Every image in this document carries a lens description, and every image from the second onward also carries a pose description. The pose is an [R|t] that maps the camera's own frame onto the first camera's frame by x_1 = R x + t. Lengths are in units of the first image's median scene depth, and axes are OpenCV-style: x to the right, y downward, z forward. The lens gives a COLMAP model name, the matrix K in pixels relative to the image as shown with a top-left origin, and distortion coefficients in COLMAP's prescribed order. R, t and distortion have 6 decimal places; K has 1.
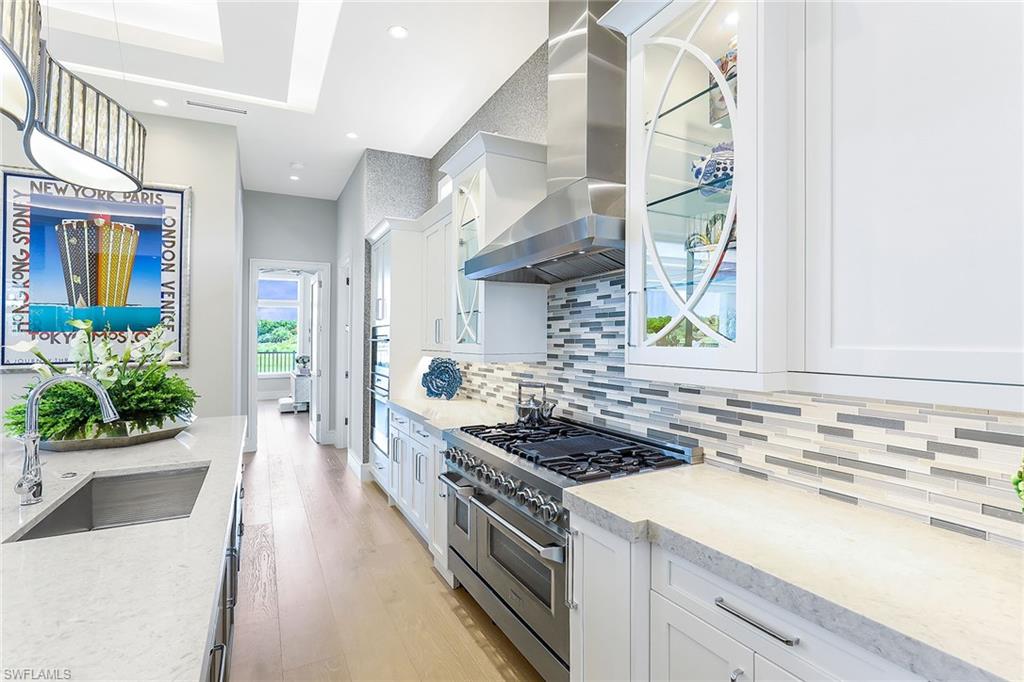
lens RADIAL K [[493.5, 0, 511.4], [0, 493.5, 340.9], [0, 0, 1]] dist [-0.029551, 0.000036]
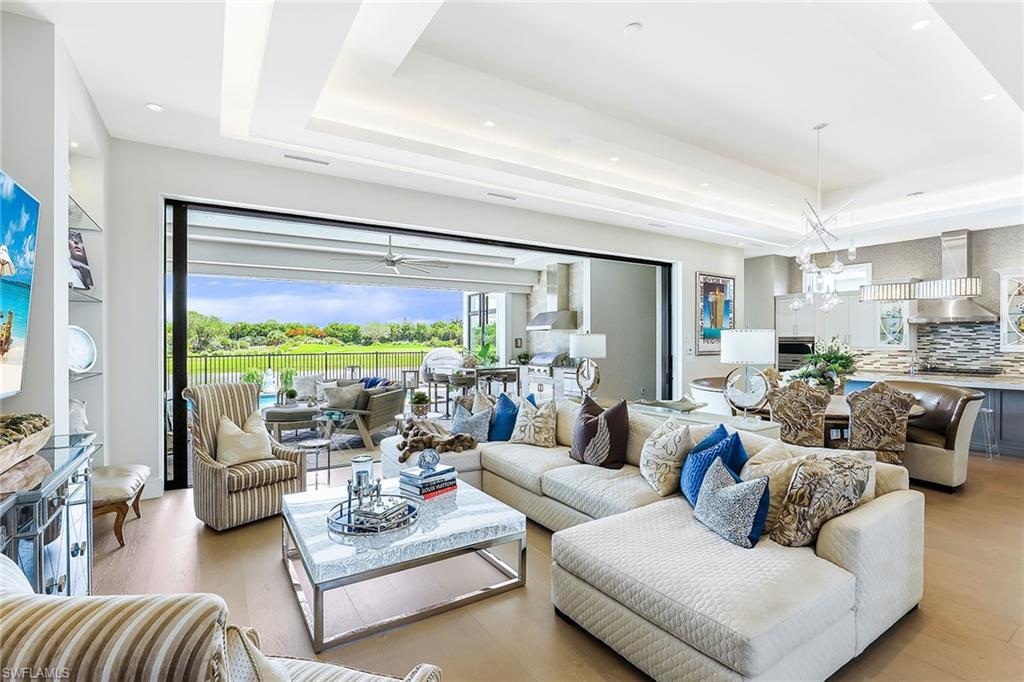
lens RADIAL K [[493.5, 0, 509.5], [0, 493.5, 345.0], [0, 0, 1]] dist [-0.029551, 0.000036]
pose [[0.996512, 0.005033, 0.083292, -2.035352], [-0.005068, 0.999987, 0.000209, 0.016307], [-0.083290, -0.000630, 0.996525, -1.314201]]
